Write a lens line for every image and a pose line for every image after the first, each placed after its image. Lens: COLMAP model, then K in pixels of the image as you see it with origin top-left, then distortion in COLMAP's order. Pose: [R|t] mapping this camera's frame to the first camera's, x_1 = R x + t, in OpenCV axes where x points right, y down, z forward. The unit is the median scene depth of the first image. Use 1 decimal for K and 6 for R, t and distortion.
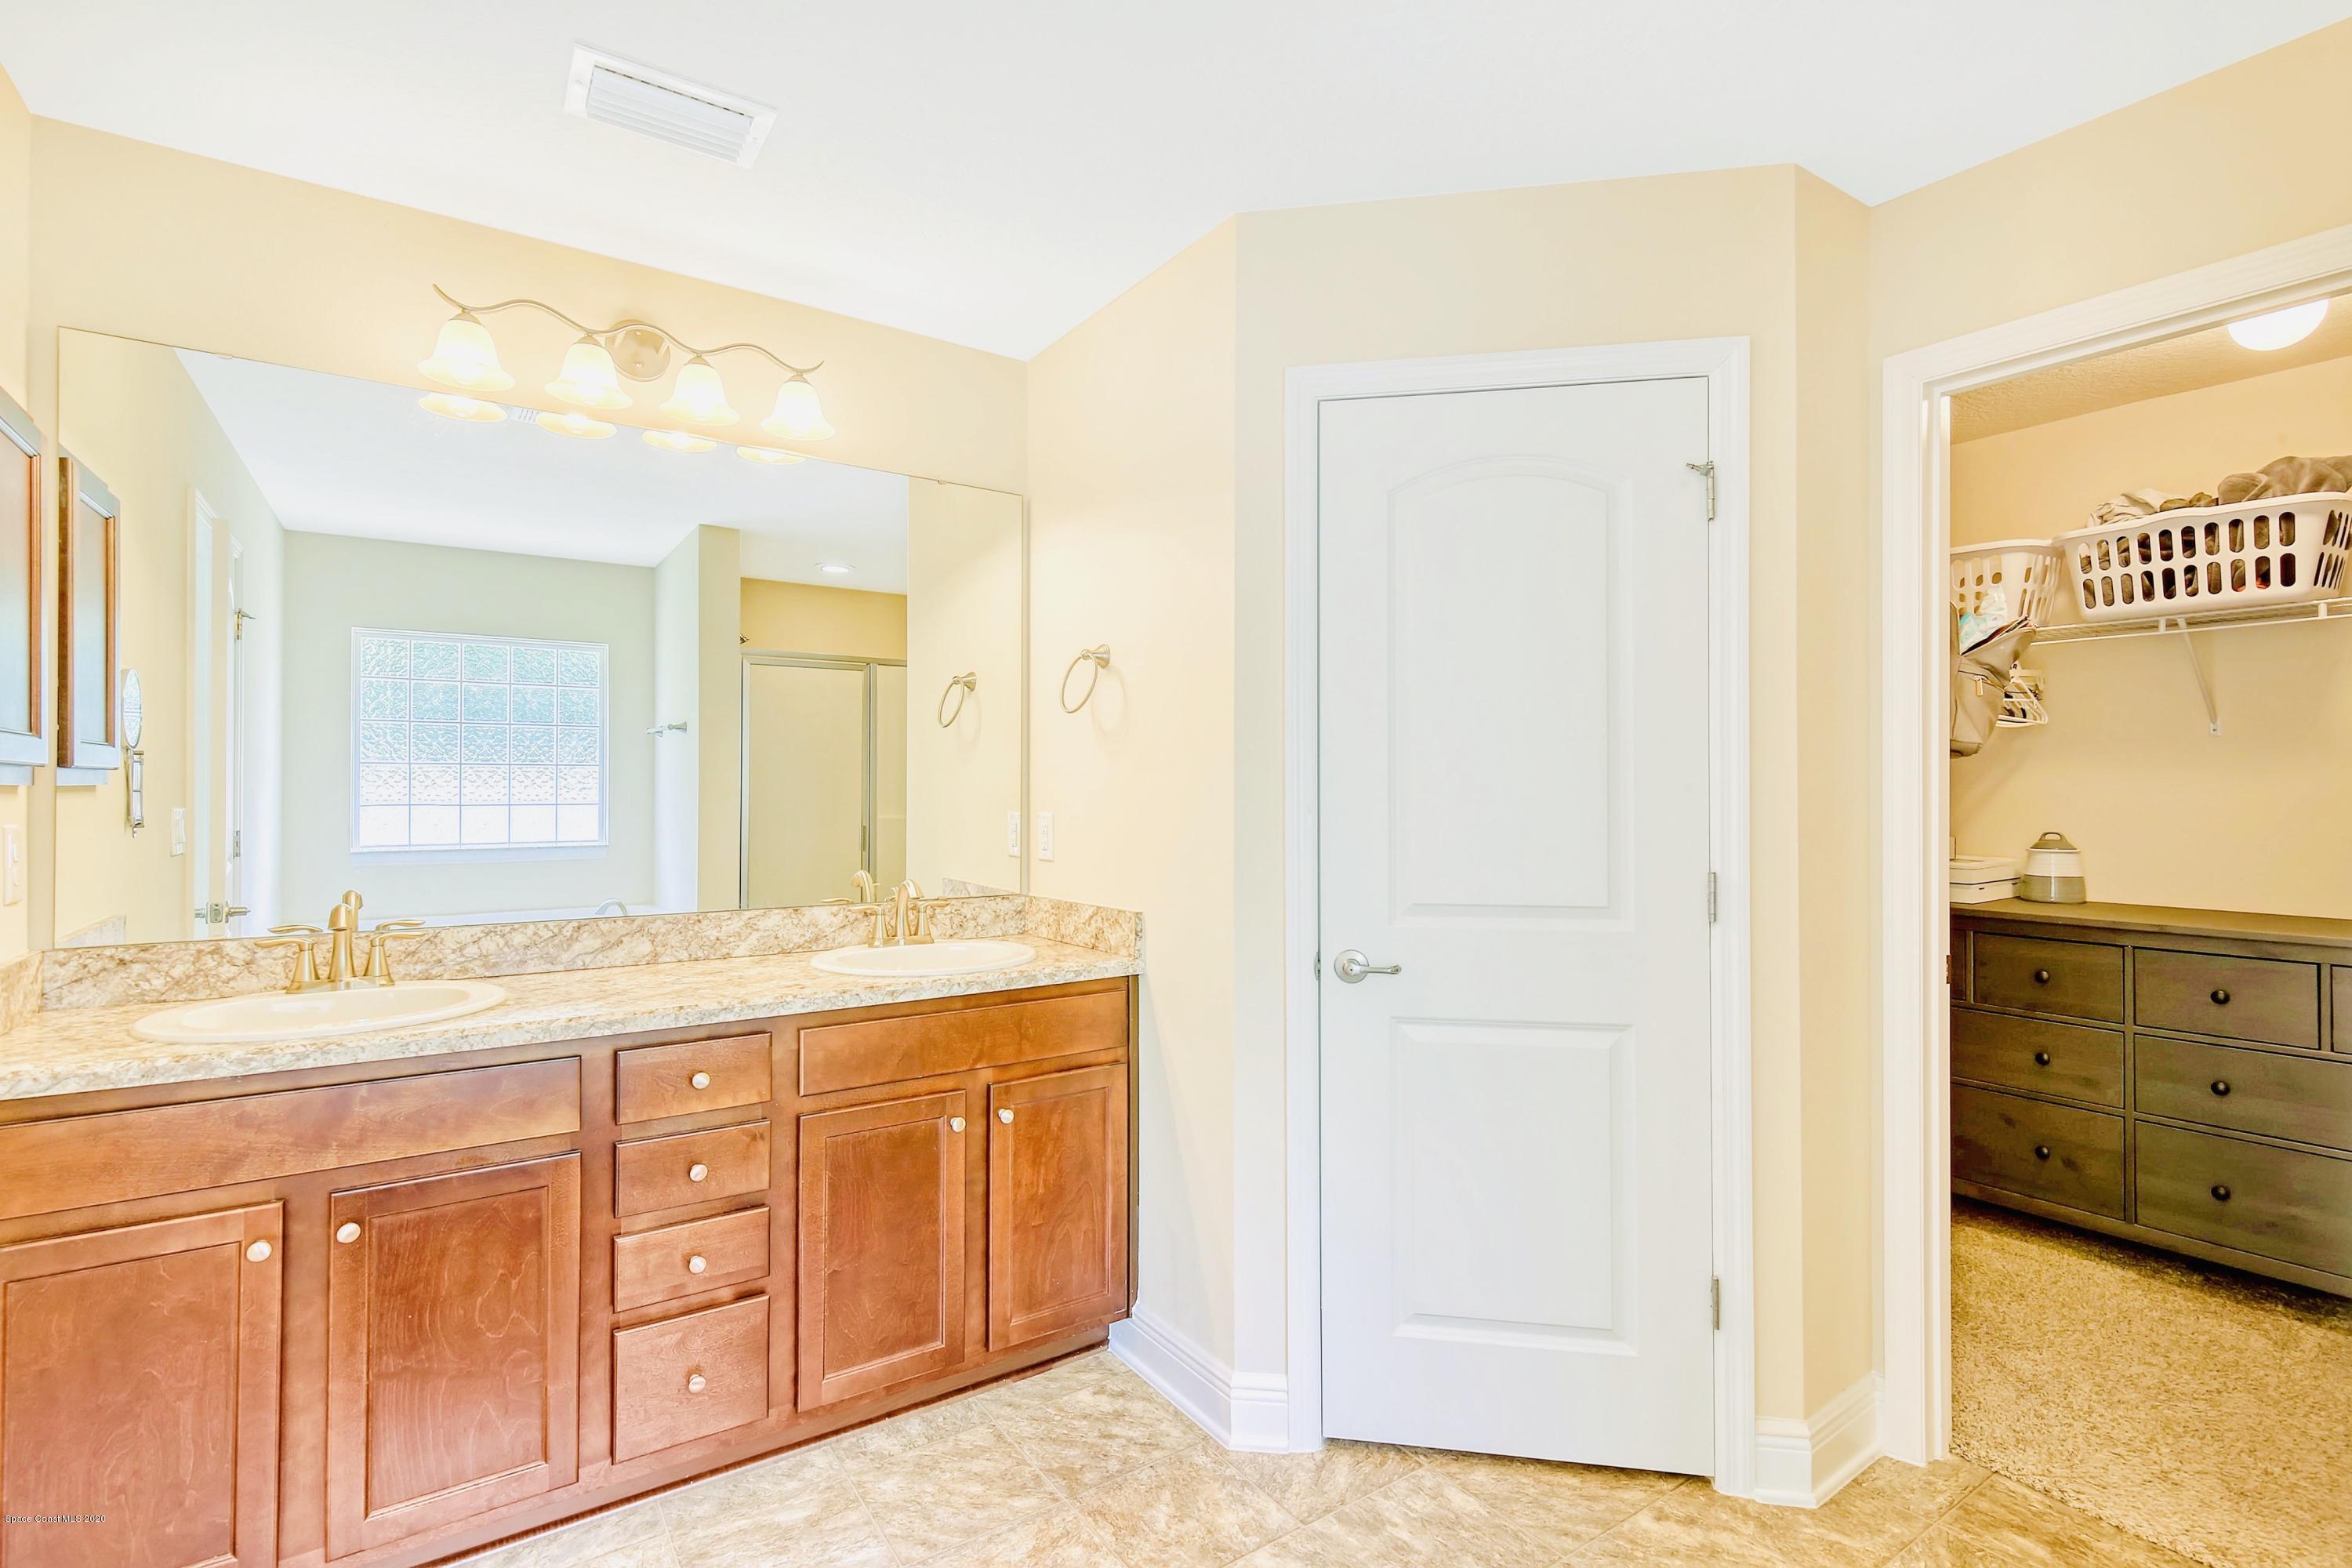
lens RADIAL K [[1079.5, 0, 1183.9], [0, 1079.5, 798.8], [0, 0, 1]] dist [0.008788, -0.001571]
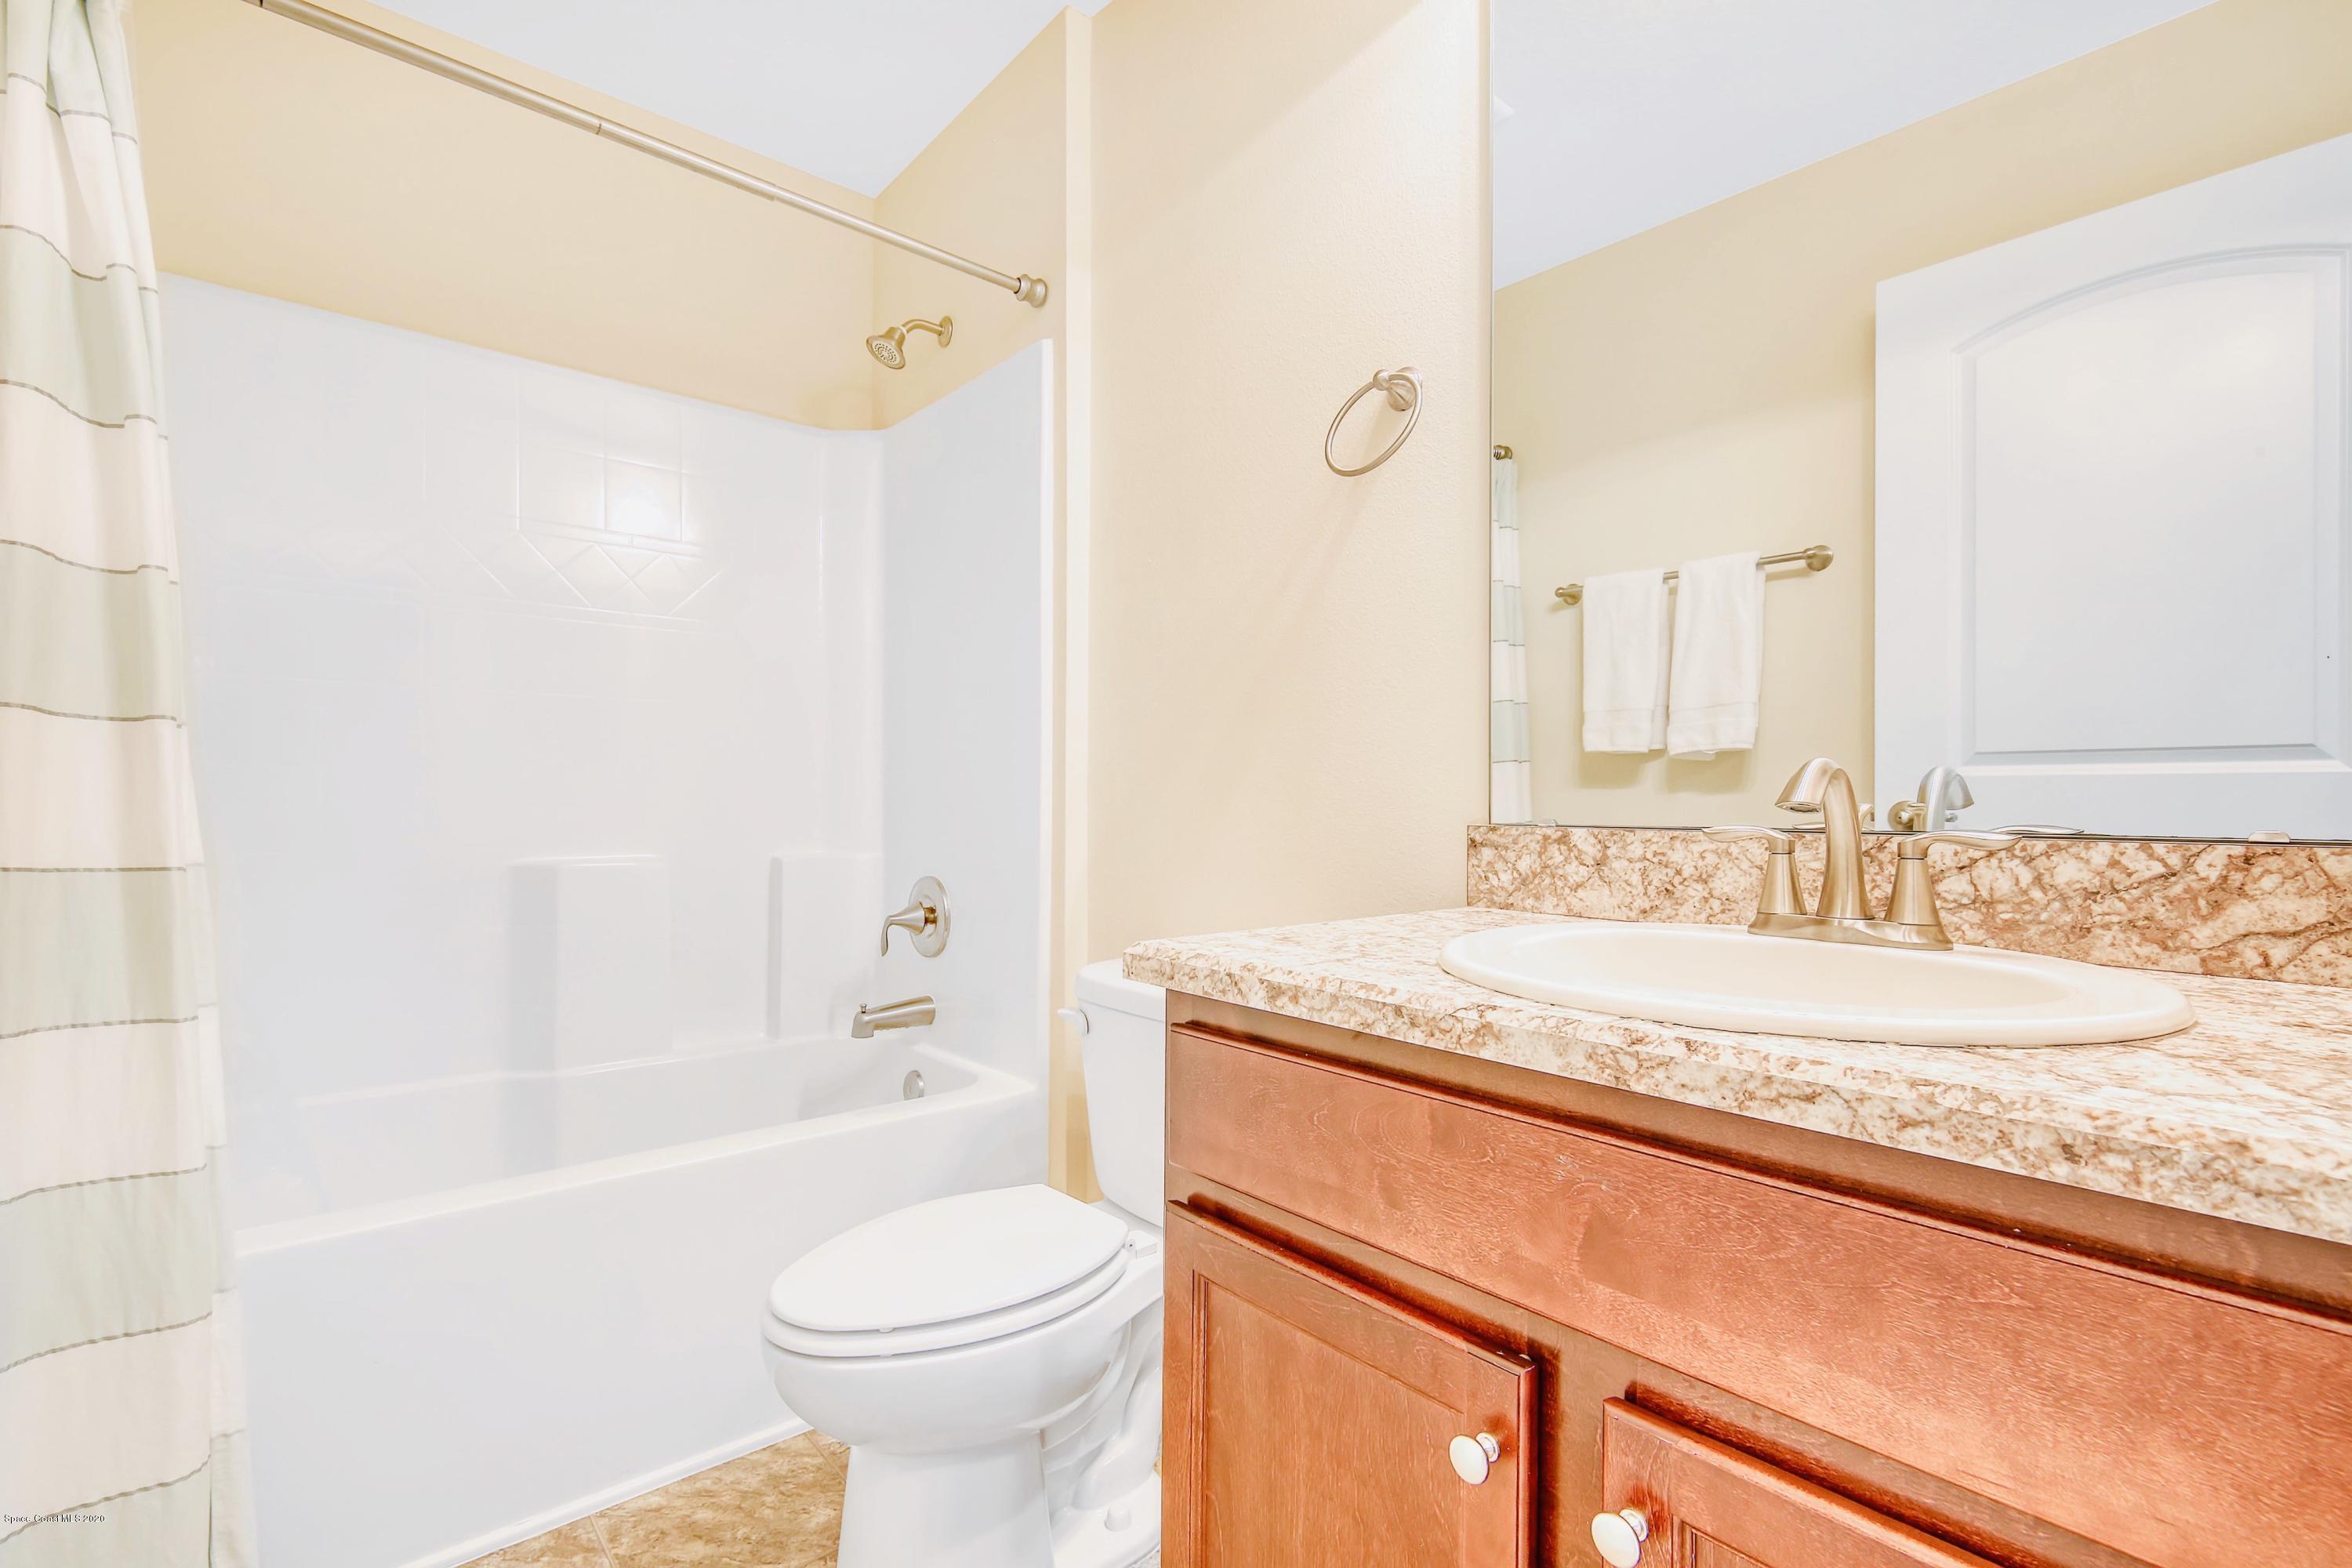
lens RADIAL K [[1079.5, 0, 1185.9], [0, 1079.5, 783.0], [0, 0, 1]] dist [0.008788, -0.001571]
pose [[0.122128, 0.002838, -0.992510, -0.249244], [0.015211, 0.999873, 0.004731, 0.089449], [0.992398, -0.015675, 0.122069, 0.624480]]
